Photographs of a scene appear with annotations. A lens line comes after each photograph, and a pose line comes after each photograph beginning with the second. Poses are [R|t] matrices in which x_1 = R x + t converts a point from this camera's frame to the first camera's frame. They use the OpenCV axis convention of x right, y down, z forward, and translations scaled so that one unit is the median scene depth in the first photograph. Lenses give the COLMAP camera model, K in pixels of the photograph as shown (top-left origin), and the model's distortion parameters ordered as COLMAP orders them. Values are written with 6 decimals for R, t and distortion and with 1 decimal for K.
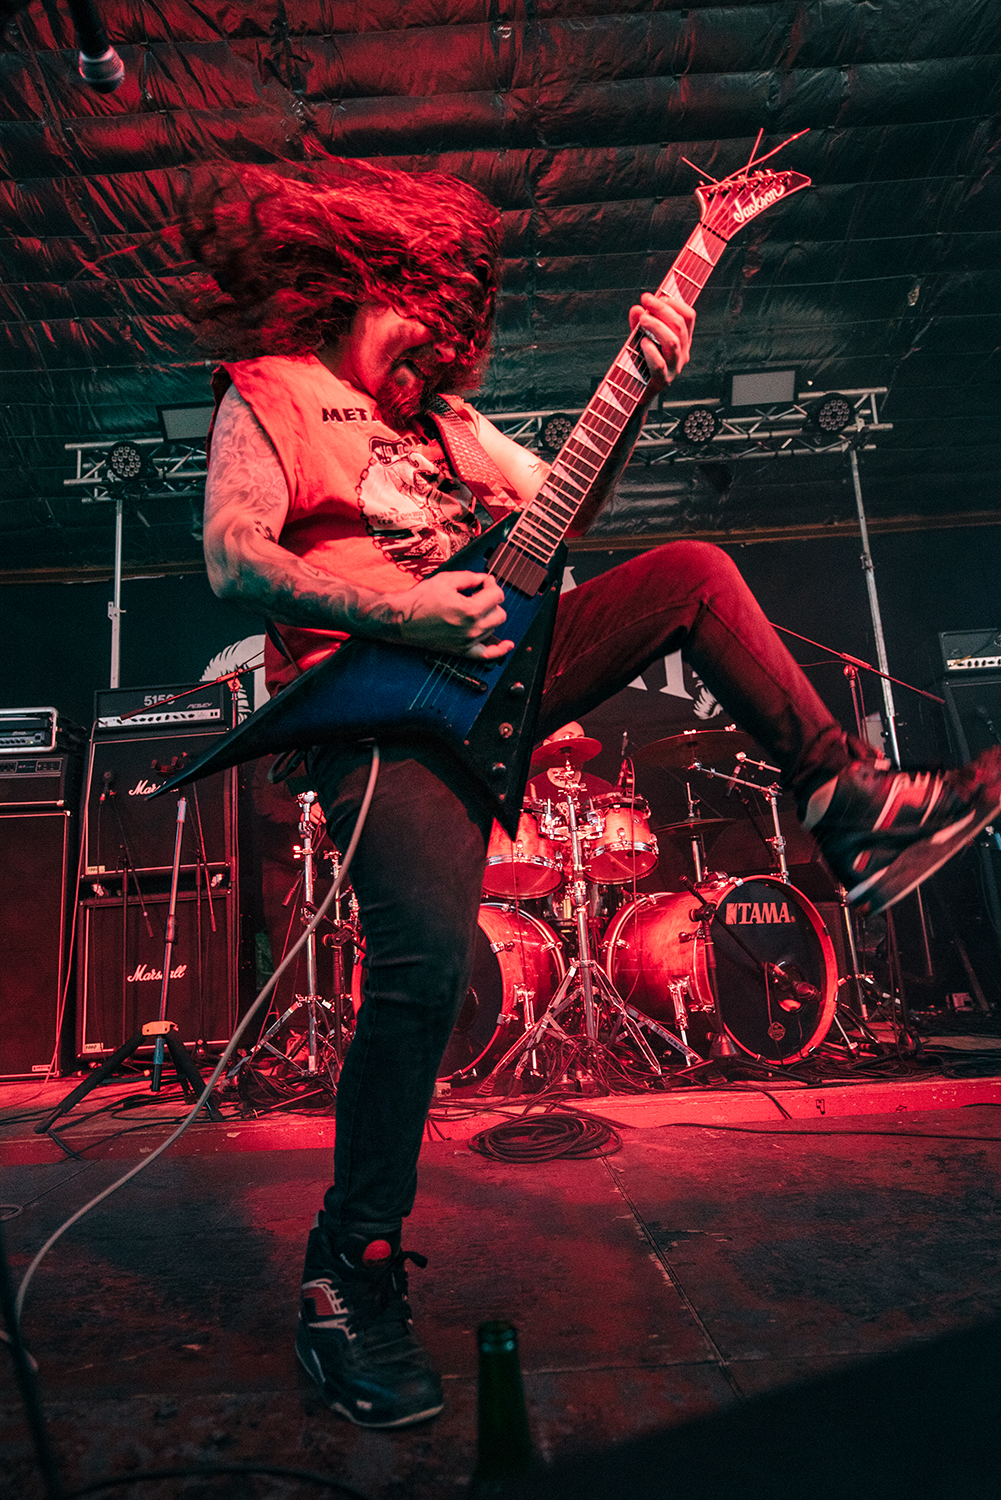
lens RADIAL K [[881.0, 0, 464.7], [0, 881.0, 759.4], [0, 0, 1]] dist [-0.003719, -0.002948]
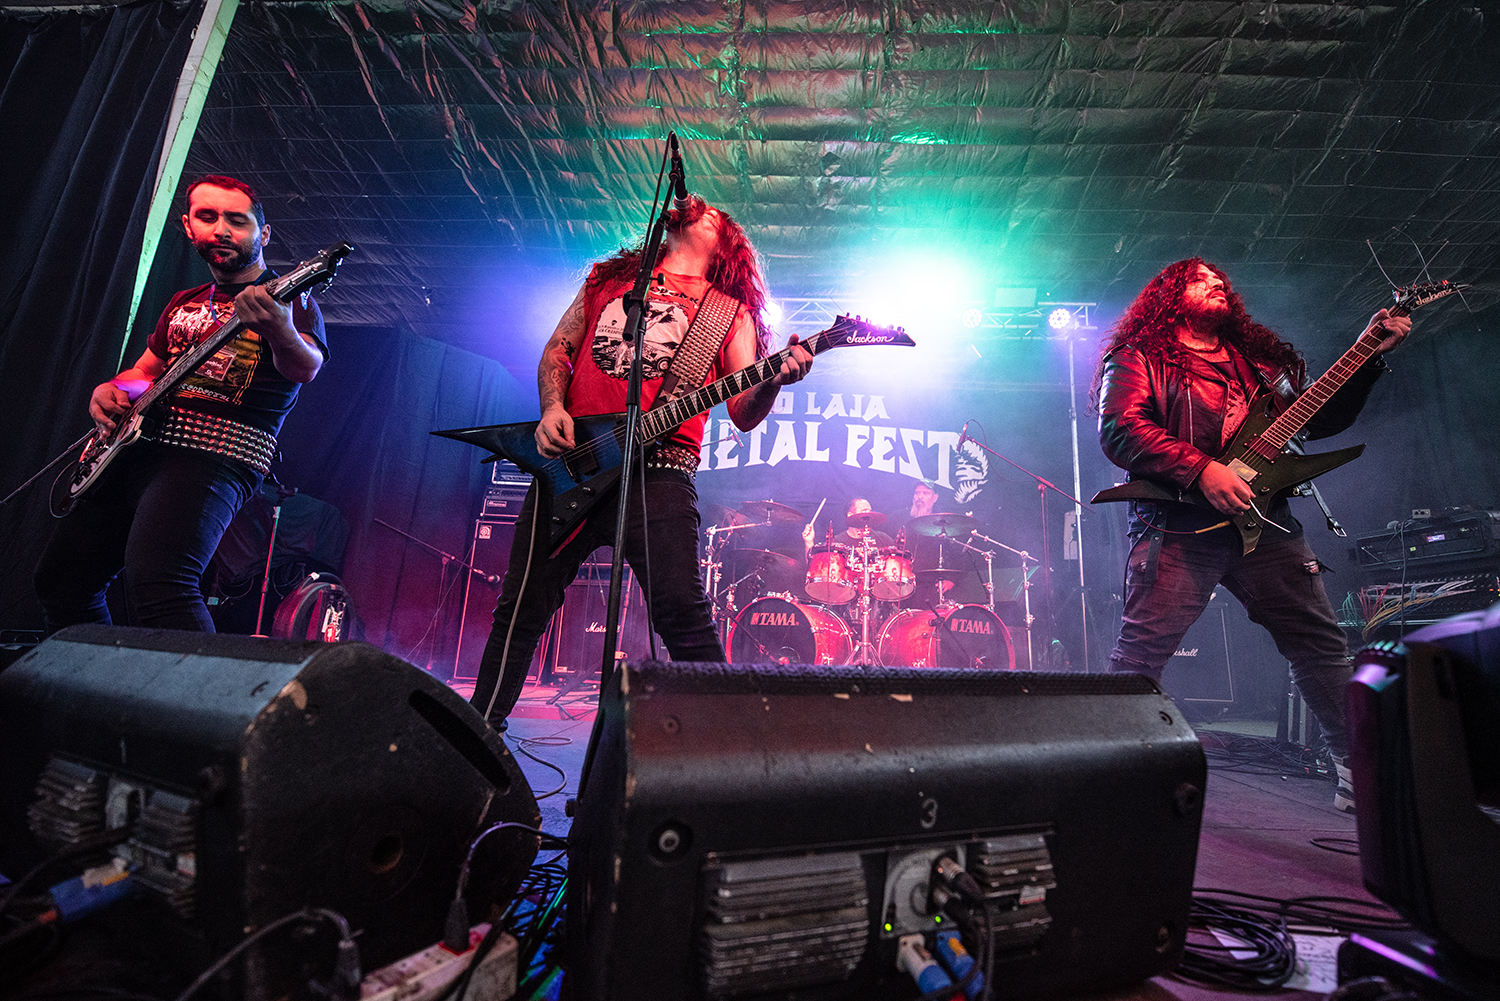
lens RADIAL K [[618.5, 0, 772.2], [0, 618.5, 503.5], [0, 0, 1]] dist [-0.017518, -0.001259]
pose [[0.994492, 0.095857, -0.042398, -0.011491], [-0.096315, 0.995311, -0.008884, -0.008274], [0.041348, 0.012919, 0.999061, -0.135350]]
